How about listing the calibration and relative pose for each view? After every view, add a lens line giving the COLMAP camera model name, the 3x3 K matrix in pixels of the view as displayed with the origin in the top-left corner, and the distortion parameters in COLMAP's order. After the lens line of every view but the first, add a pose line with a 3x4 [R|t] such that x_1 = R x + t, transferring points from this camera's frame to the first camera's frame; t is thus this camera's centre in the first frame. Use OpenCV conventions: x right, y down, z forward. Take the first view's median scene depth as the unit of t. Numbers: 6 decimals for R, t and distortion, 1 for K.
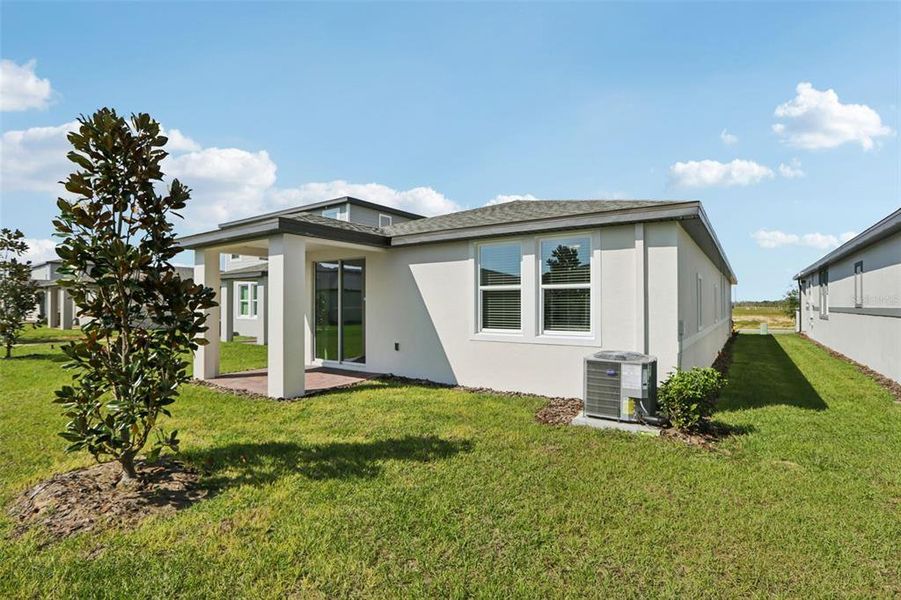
lens RADIAL K [[449.8, 0, 450.5], [0, 449.8, 300.0], [0, 0, 1]] dist [-0.051827, -0.000049]
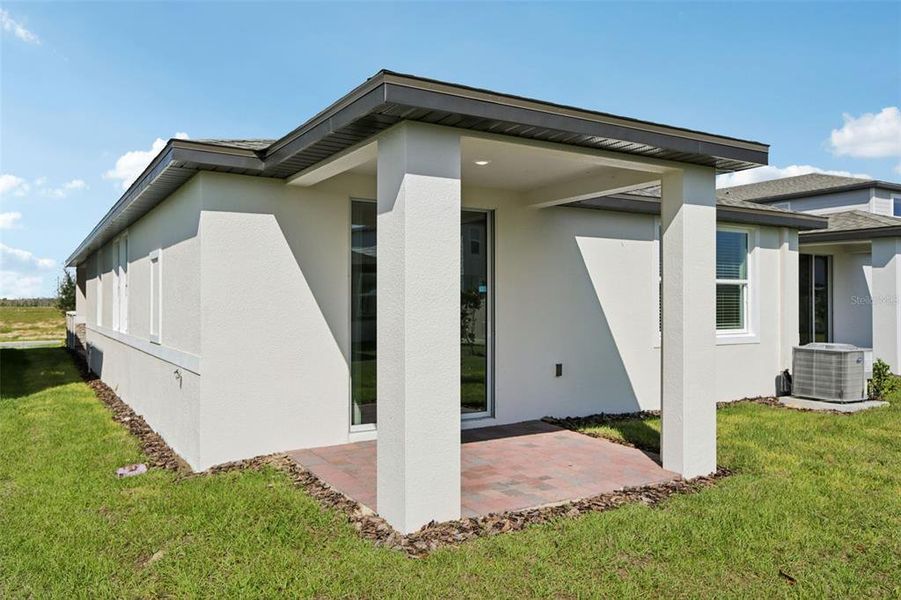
lens RADIAL K [[660.4, 0, 453.3], [0, 660.4, 304.8], [0, 0, 1]] dist [0.002798, 0.001741]
pose [[0.397061, -0.000030, 0.917792, -1.112591], [-0.009674, 0.999944, 0.004217, 0.015783], [-0.917741, -0.010553, 0.397039, 0.872921]]
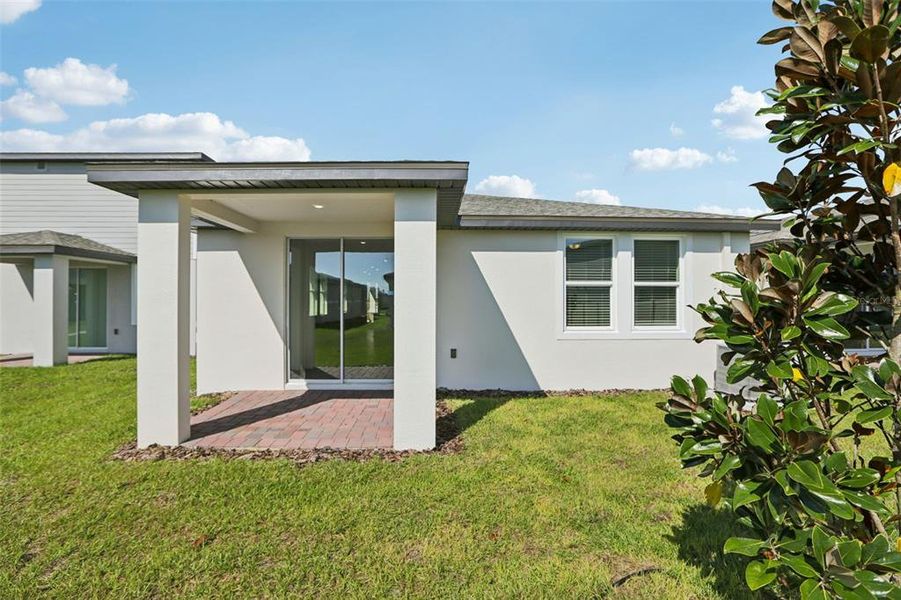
lens RADIAL K [[415.2, 0, 443.9], [0, 415.2, 295.5], [0, 0, 1]] dist [-0.046651, 0.016381]
pose [[0.795921, 0.009376, 0.605327, -0.653391], [-0.007695, 0.999956, -0.005371, 0.005735], [-0.605351, -0.000383, 0.795958, 0.471794]]
